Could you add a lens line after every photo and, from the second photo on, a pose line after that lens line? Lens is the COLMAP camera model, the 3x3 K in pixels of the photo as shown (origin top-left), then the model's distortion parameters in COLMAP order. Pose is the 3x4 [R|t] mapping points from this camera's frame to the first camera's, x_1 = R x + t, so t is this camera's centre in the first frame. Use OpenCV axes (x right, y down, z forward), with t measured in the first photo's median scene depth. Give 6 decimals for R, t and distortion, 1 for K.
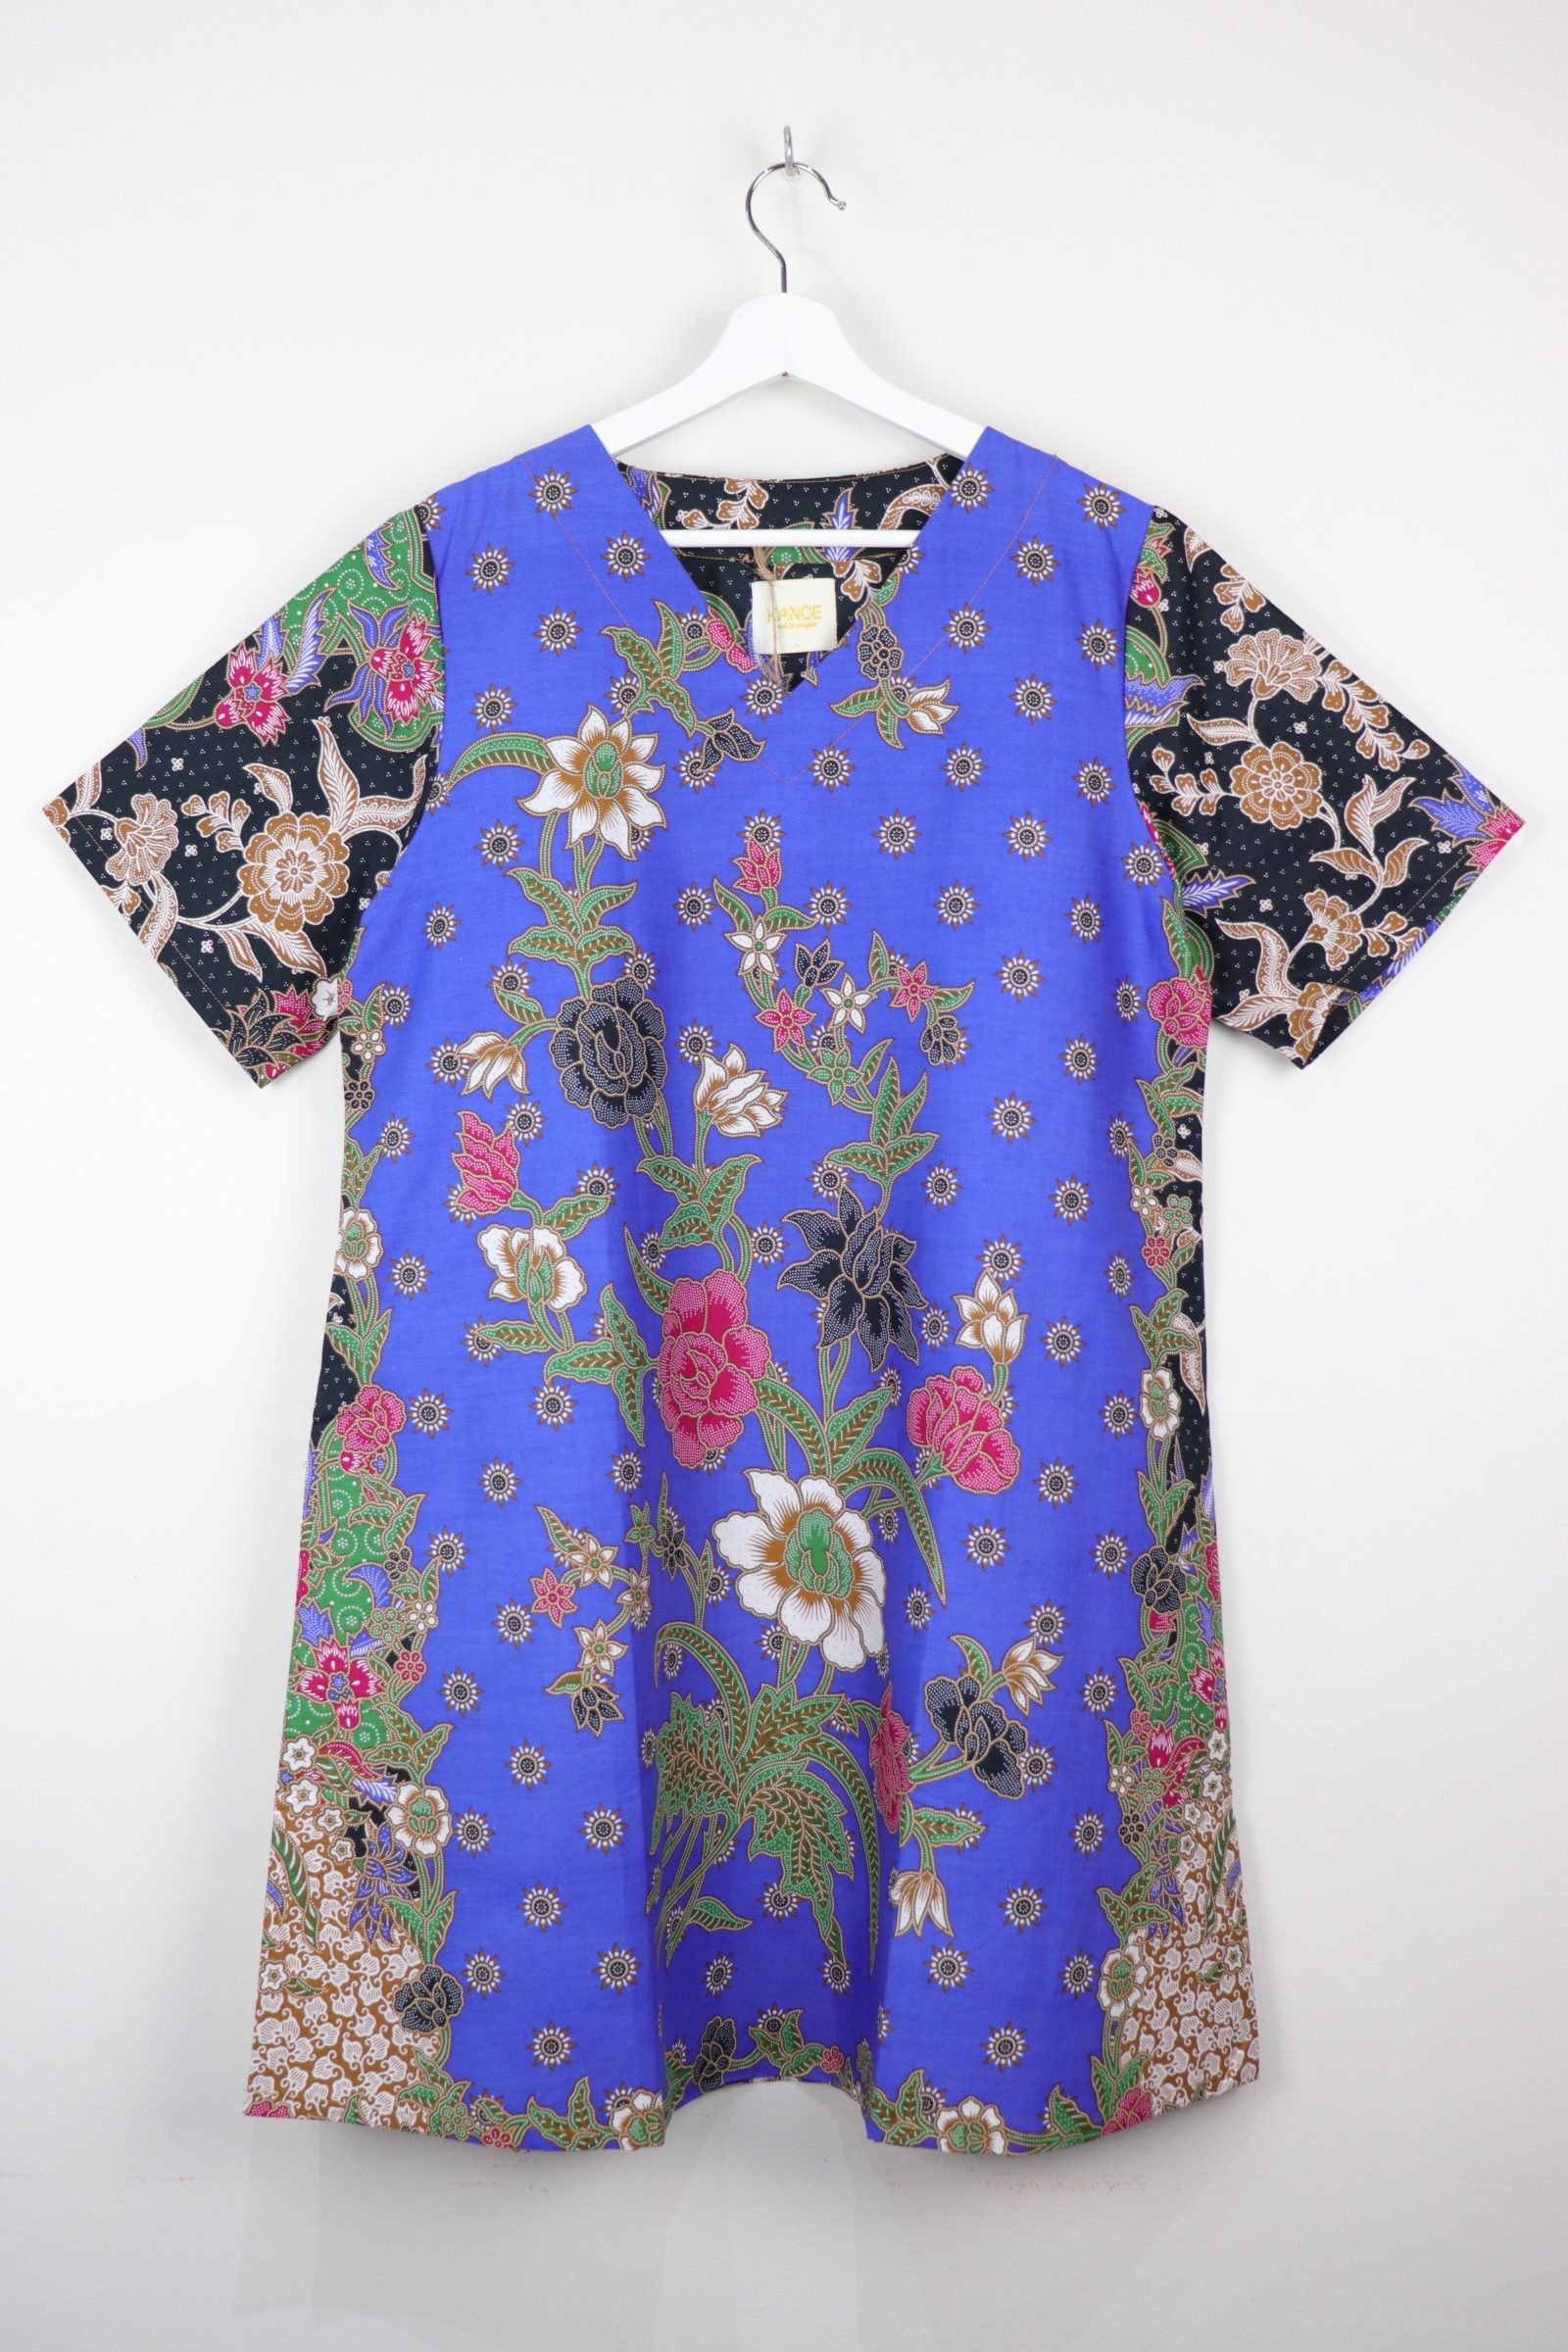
lens RADIAL K [[2107.8, 0, 776.2], [0, 2107.8, 1144.9], [0, 0, 1]] dist [-0.142891, 0.120860]
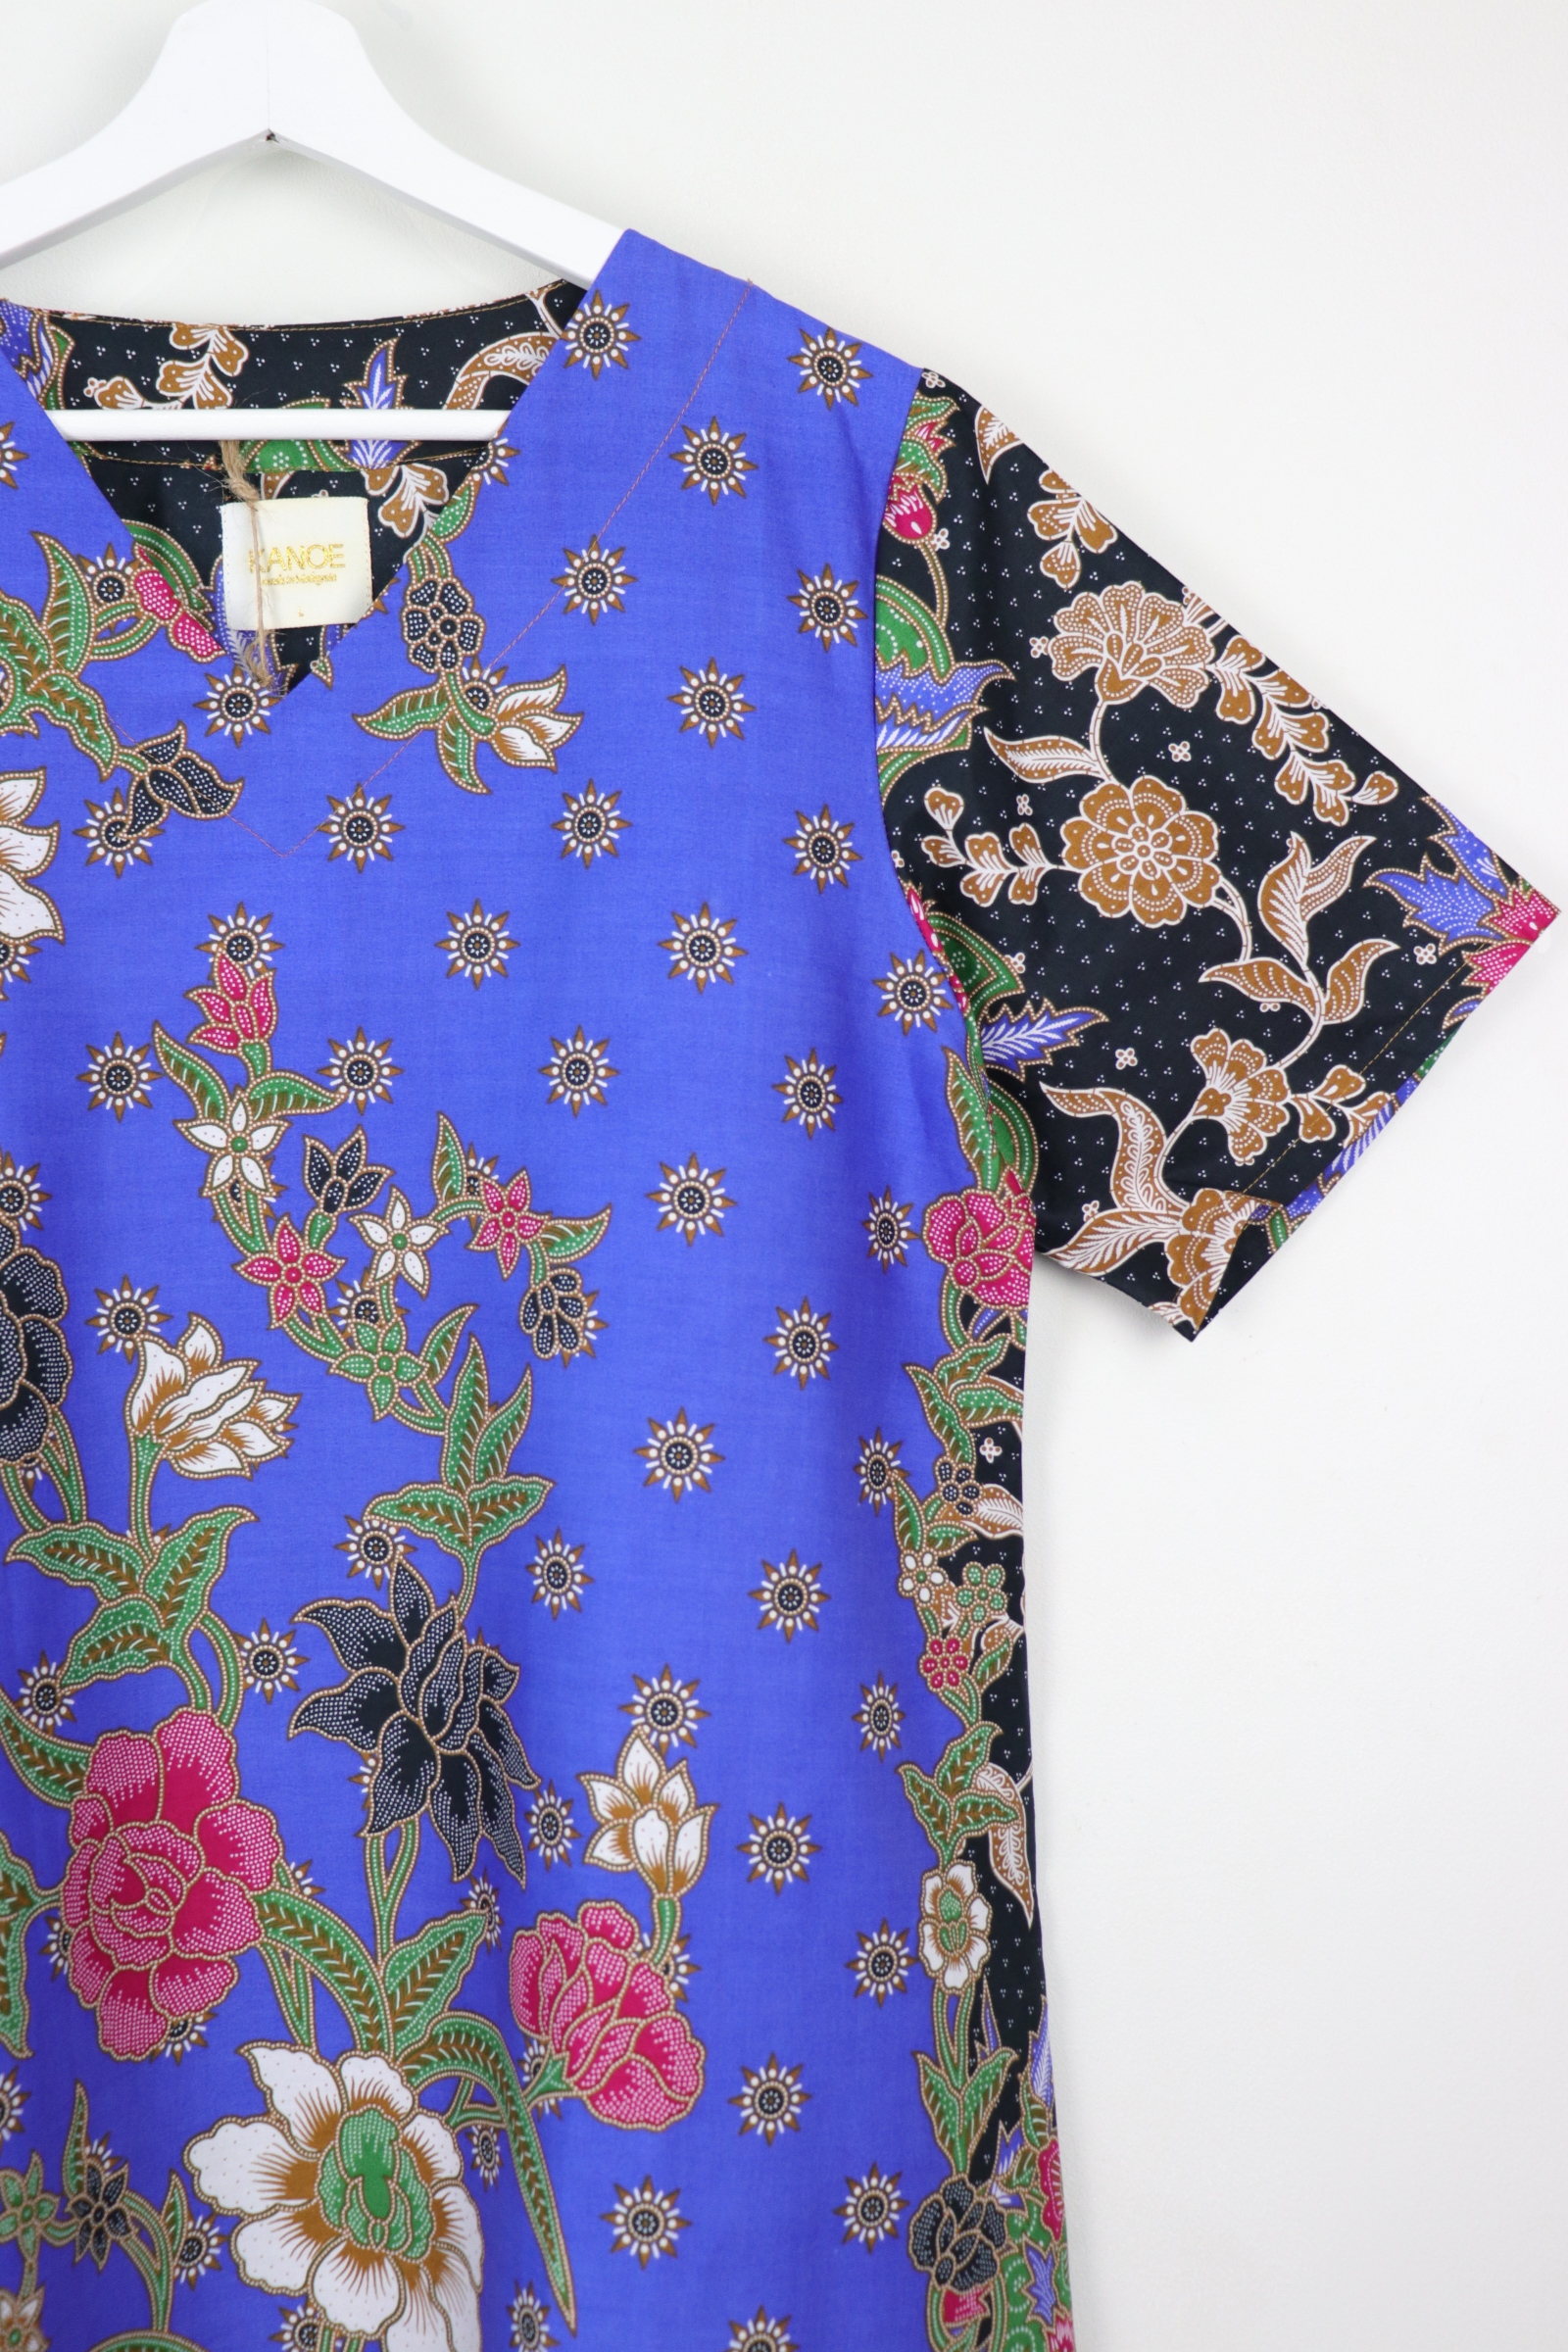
lens RADIAL K [[2107.8, 0, 776.2], [0, 2107.8, 1144.9], [0, 0, 1]] dist [-0.142891, 0.120860]
pose [[0.997099, -0.014081, 0.074809, 0.094507], [0.015837, 0.999612, -0.022933, -0.079368], [-0.074457, 0.024051, 0.996934, 0.430047]]
